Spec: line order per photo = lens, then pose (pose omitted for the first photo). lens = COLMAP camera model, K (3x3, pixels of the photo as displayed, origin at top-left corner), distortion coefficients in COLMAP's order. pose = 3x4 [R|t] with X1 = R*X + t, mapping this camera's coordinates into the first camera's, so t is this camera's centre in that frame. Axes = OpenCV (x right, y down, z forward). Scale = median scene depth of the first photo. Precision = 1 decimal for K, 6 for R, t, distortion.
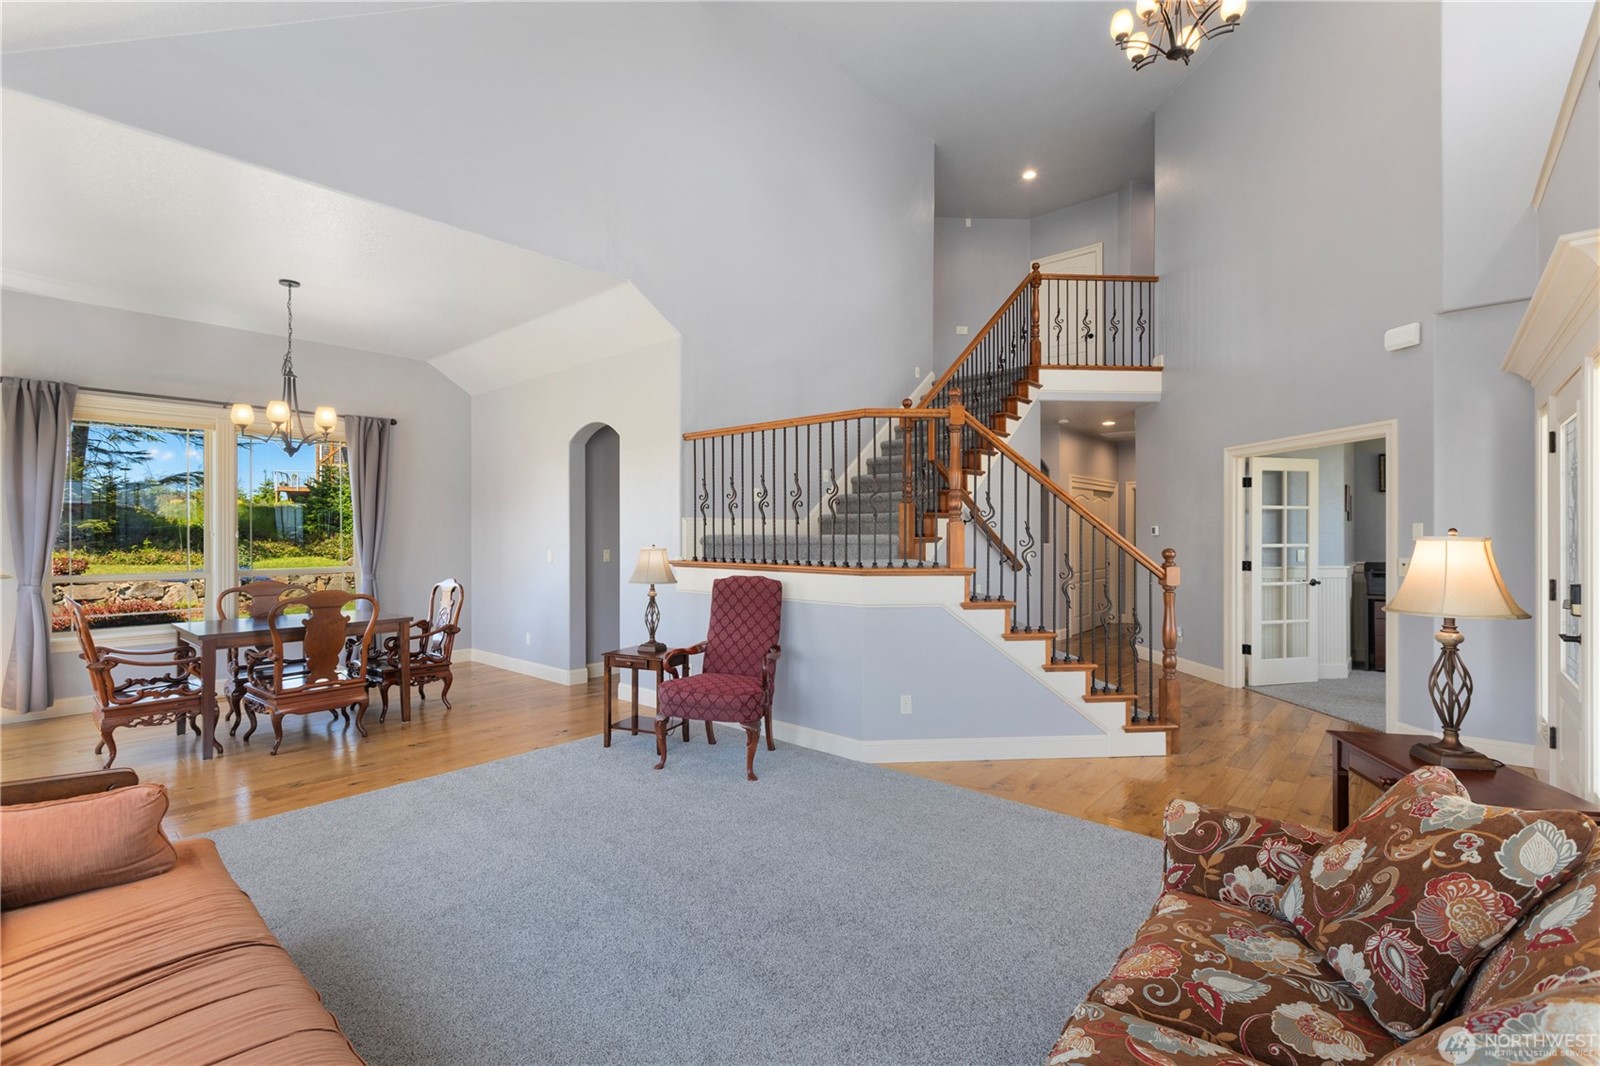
lens RADIAL K [[709.0, 0, 797.3], [0, 709.0, 523.5], [0, 0, 1]] dist [0.001168, -0.000627]
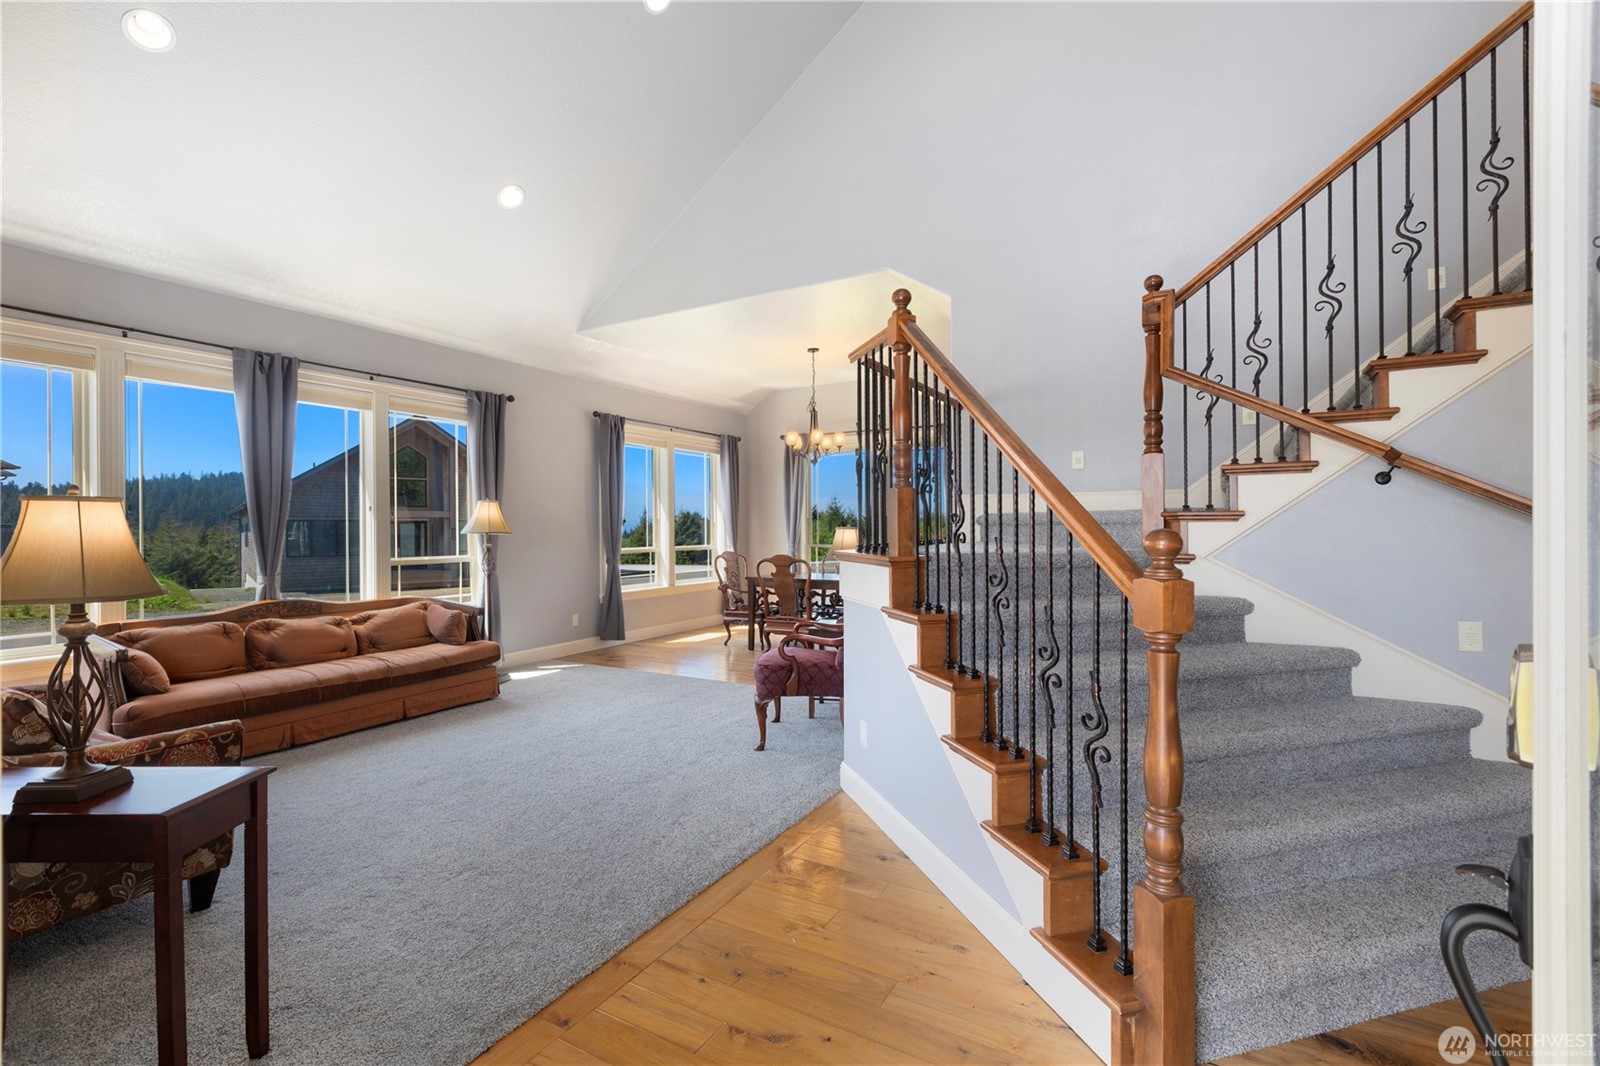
lens RADIAL K [[711.9, 0, 798.9], [0, 711.9, 531.2], [0, 0, 1]] dist [-0.000357, -0.001357]
pose [[0.182697, 0.005939, -0.983151, 0.641359], [0.023512, 0.999669, 0.010408, 0.021912], [0.982888, -0.025017, 0.182497, 0.586932]]
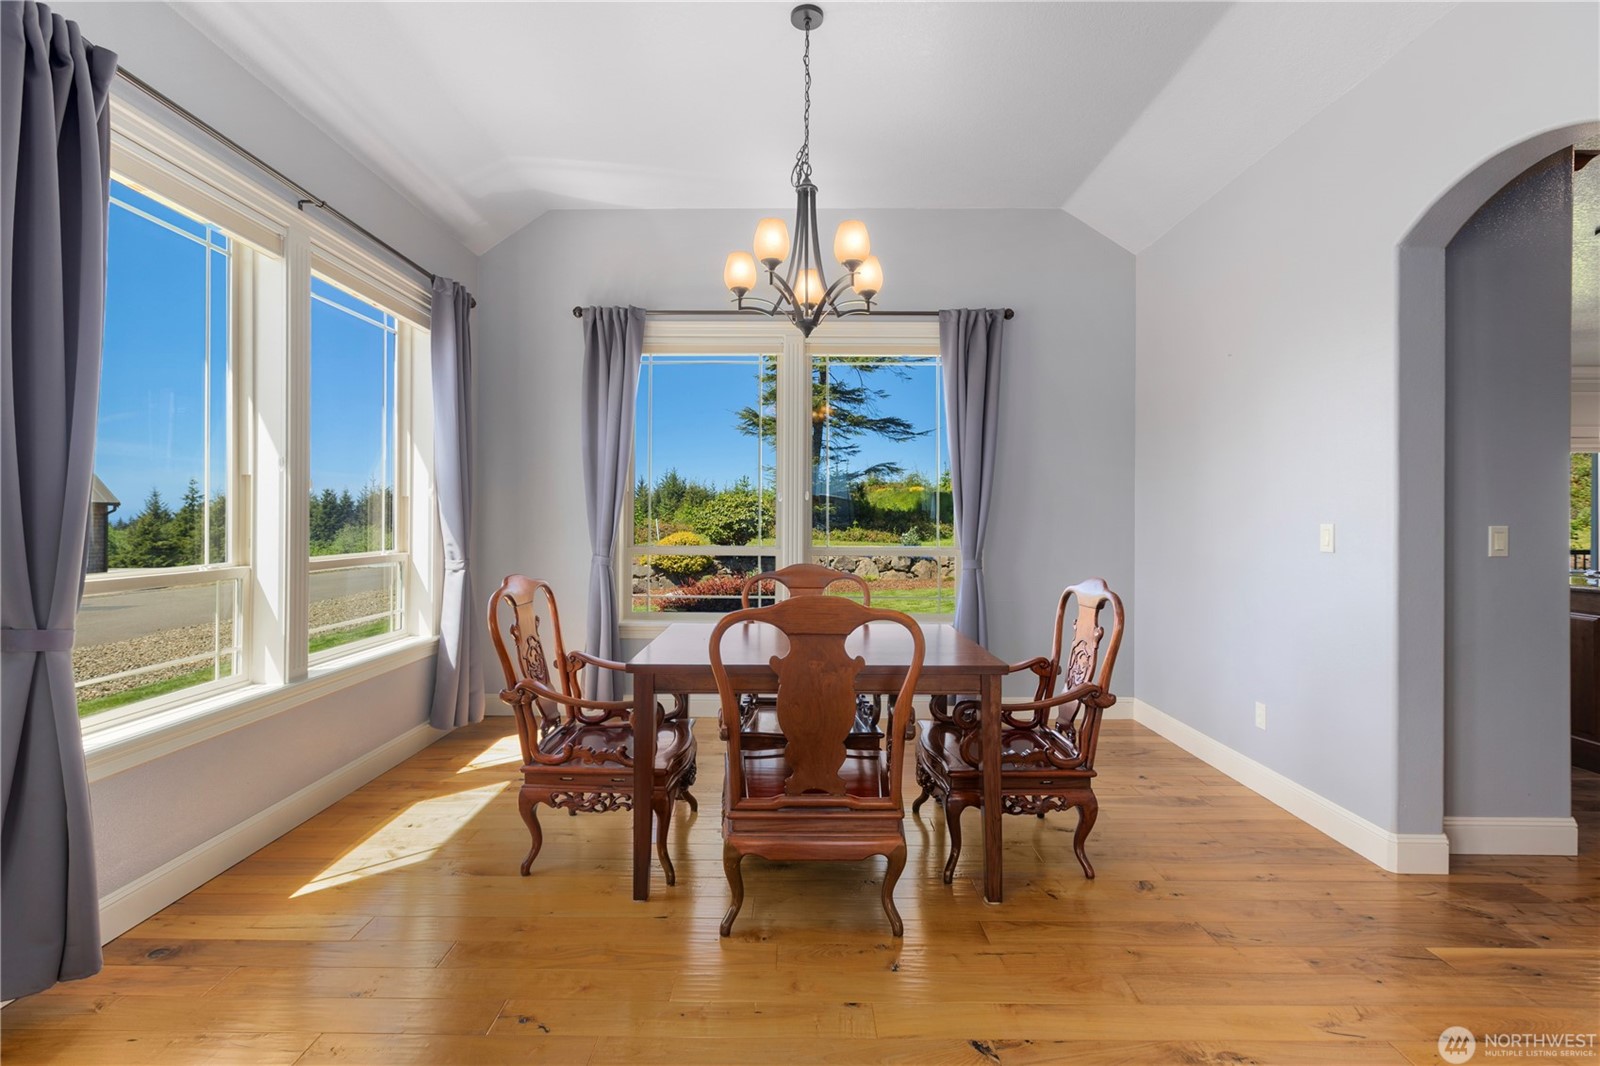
lens RADIAL K [[709.0, 0, 797.3], [0, 709.0, 523.5], [0, 0, 1]] dist [0.001168, -0.000627]
pose [[0.649300, 0.008781, -0.760482, -0.258453], [0.004602, 0.999870, 0.015474, 0.032851], [0.760519, -0.013547, 0.649175, 0.541366]]
